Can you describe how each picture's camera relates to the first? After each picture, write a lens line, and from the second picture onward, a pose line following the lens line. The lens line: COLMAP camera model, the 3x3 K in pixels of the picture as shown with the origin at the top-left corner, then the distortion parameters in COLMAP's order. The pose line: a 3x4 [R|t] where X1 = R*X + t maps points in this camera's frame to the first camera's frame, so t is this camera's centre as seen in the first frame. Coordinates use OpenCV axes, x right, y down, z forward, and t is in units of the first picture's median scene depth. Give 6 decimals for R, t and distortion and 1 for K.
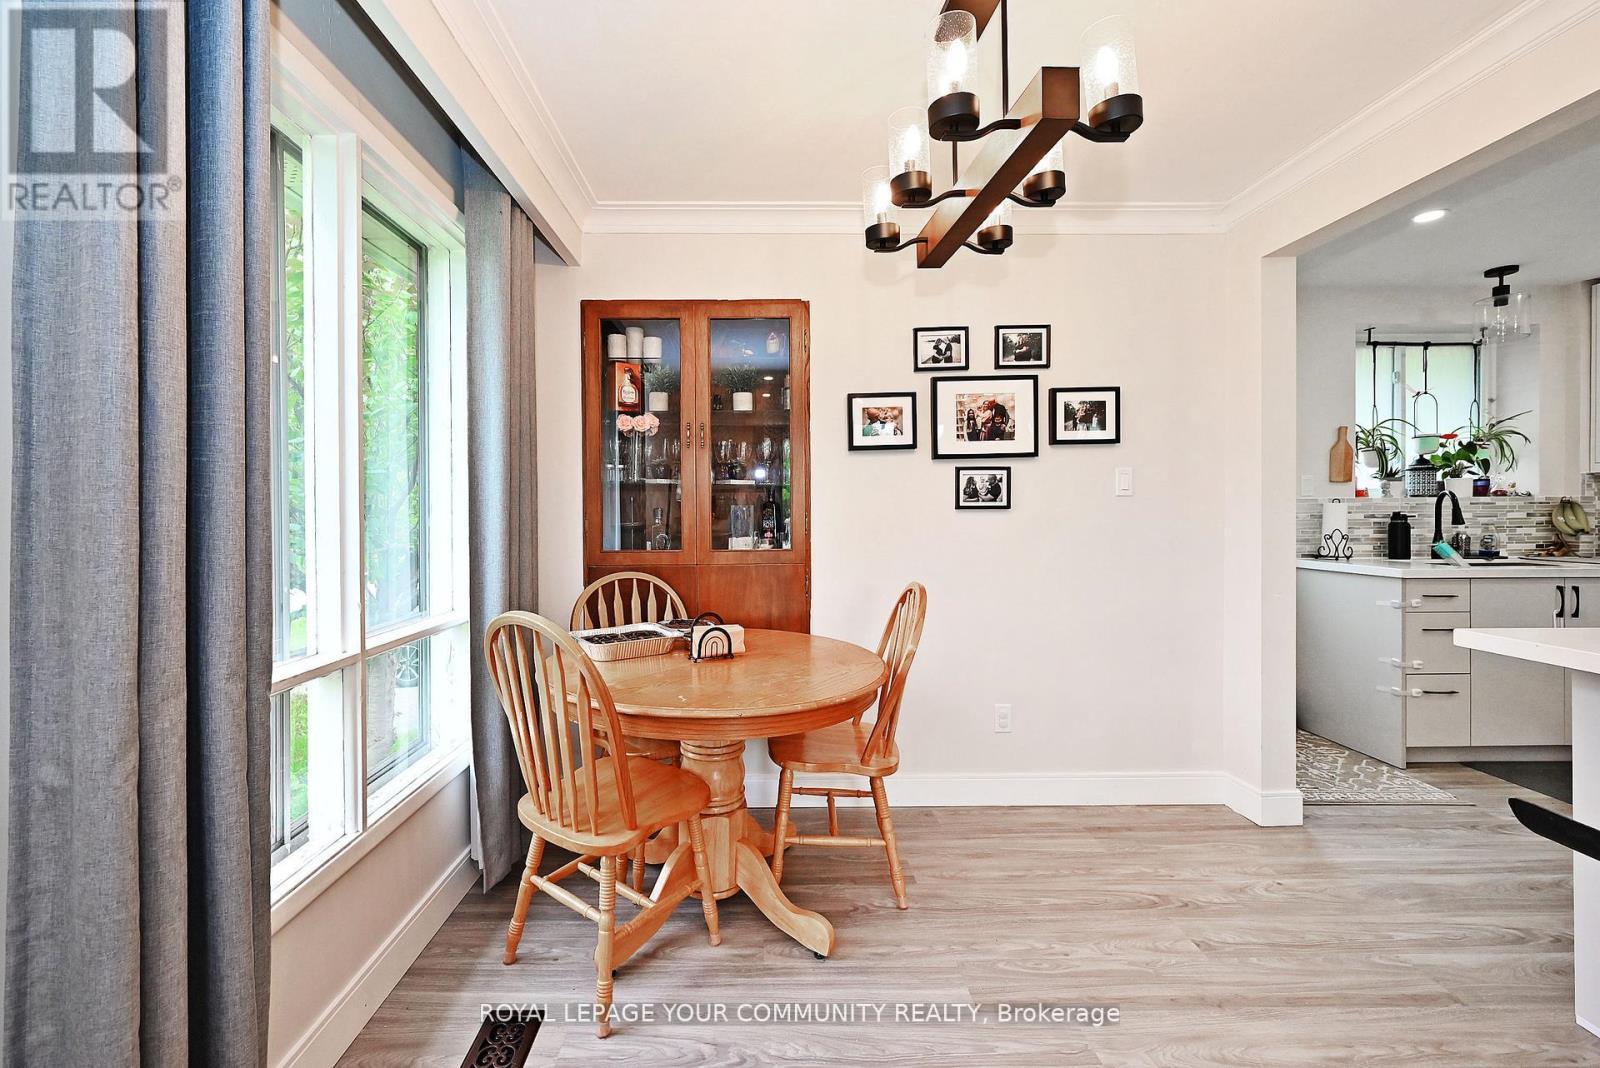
lens RADIAL K [[618.3, 0, 834.2], [0, 618.3, 517.6], [0, 0, 1]] dist [0.006694, -0.001076]
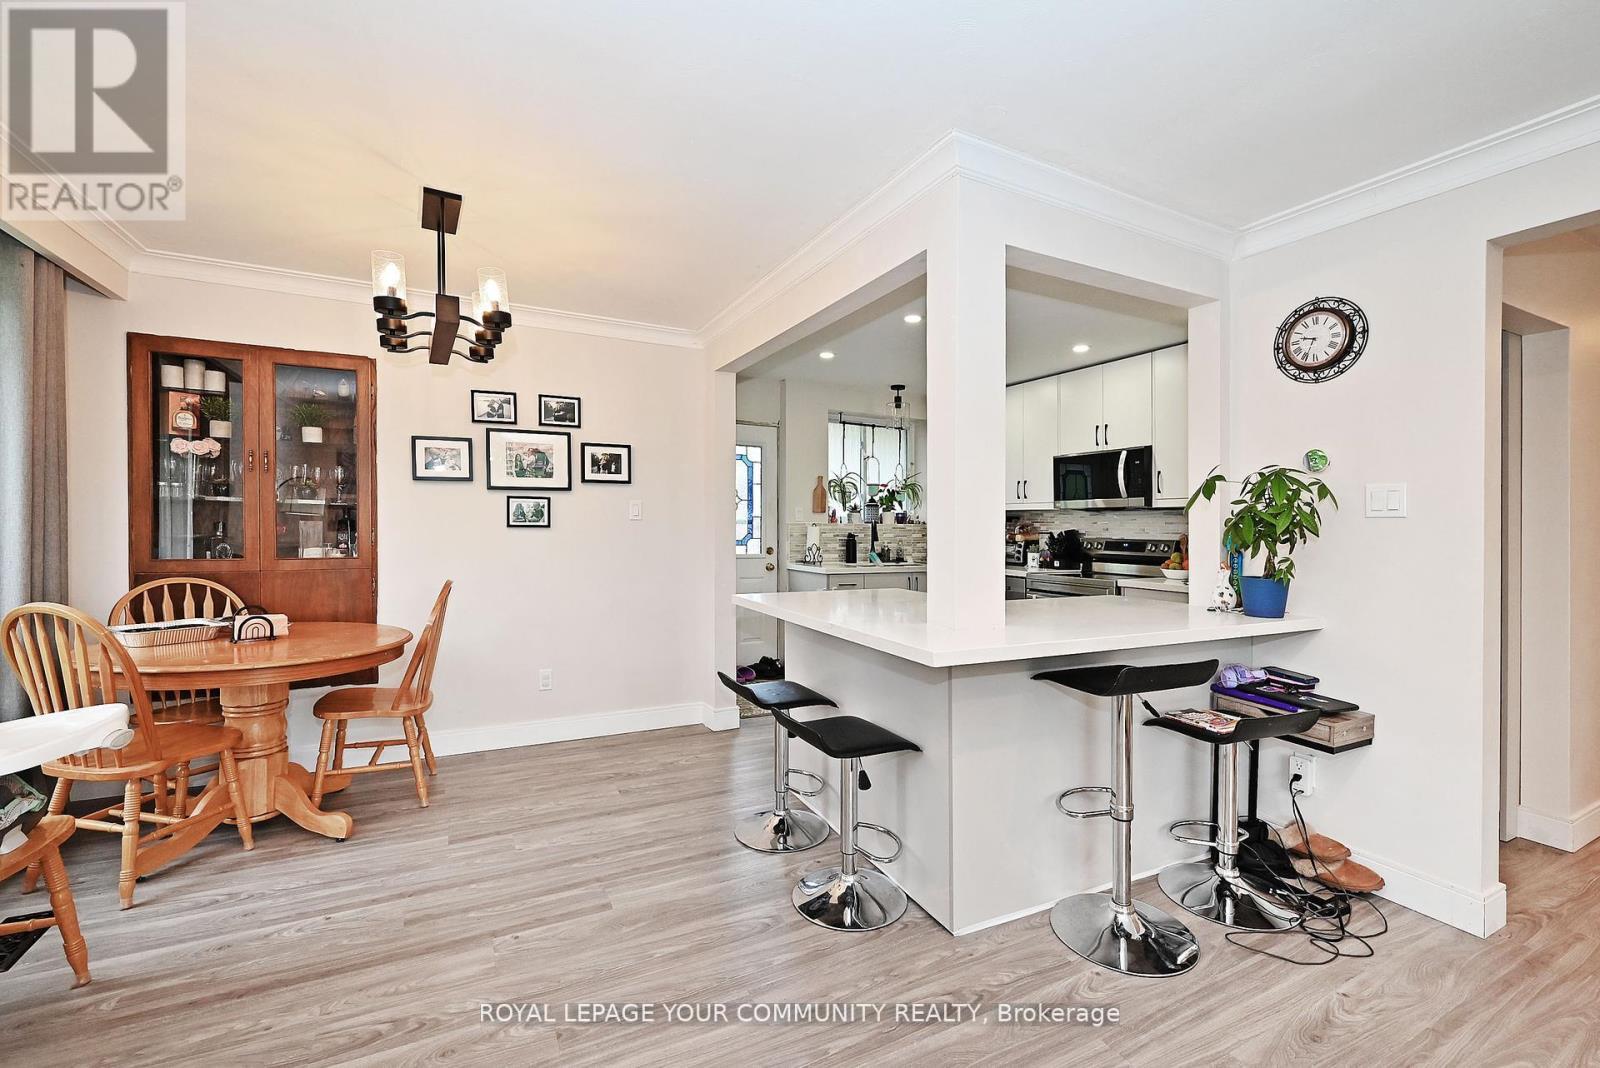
lens RADIAL K [[618.3, 0, 817.0], [0, 618.3, 538.2], [0, 0, 1]] dist [0.006694, -0.001076]
pose [[0.918755, 0.008130, 0.394745, 0.280362], [-0.011093, 0.999925, 0.005226, -0.004014], [-0.394673, -0.009181, 0.918776, -0.497641]]
